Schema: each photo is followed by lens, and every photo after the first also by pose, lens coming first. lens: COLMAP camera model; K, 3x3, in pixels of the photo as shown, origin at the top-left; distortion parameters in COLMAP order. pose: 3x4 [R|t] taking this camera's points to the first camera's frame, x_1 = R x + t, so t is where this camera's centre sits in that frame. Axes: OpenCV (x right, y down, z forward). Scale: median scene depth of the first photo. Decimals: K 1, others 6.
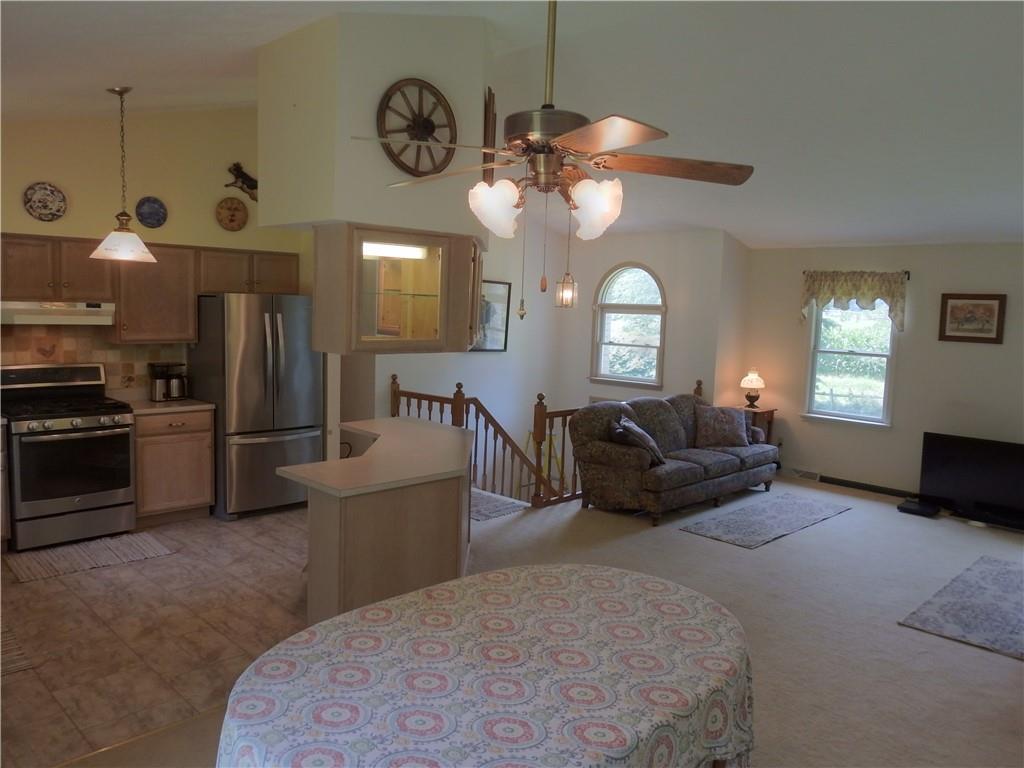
lens RADIAL K [[765.0, 0, 512.7], [0, 765.0, 381.0], [0, 0, 1]] dist [-0.001763, 0.000047]
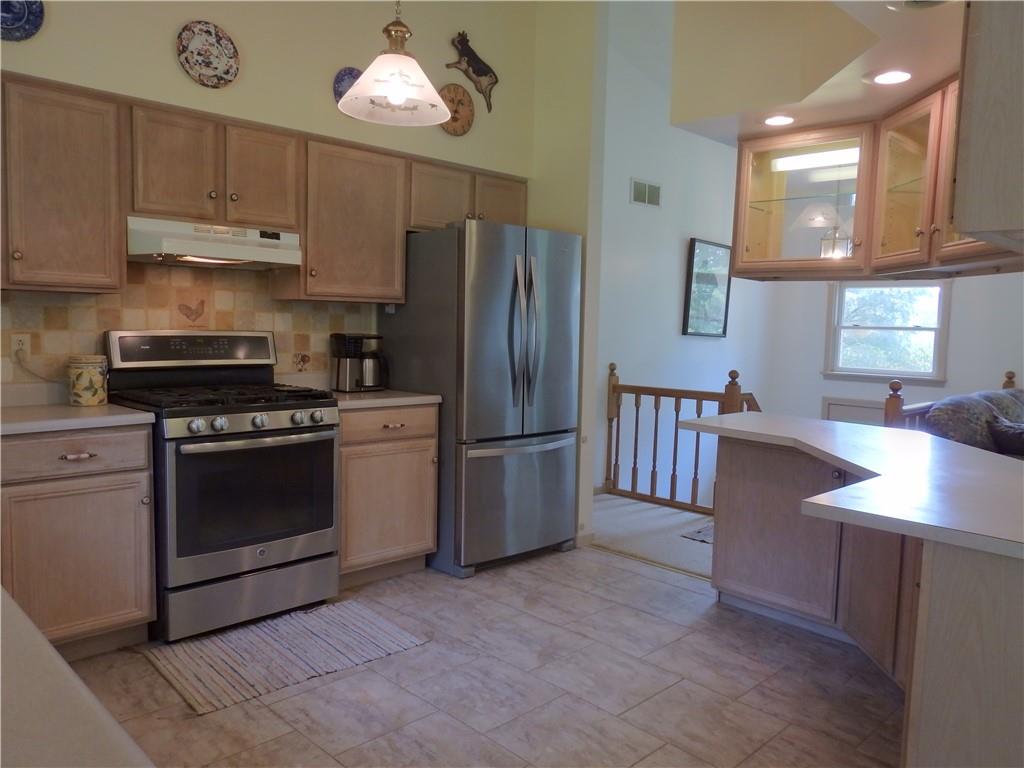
lens RADIAL K [[766.2, 0, 512.0], [0, 766.2, 384.0], [0, 0, 1]] dist [0.002803, -0.002144]
pose [[0.999909, -0.005014, -0.012525, -0.308652], [0.004766, 0.999794, -0.019709, 0.032251], [0.012621, 0.019647, 0.999727, 0.340695]]
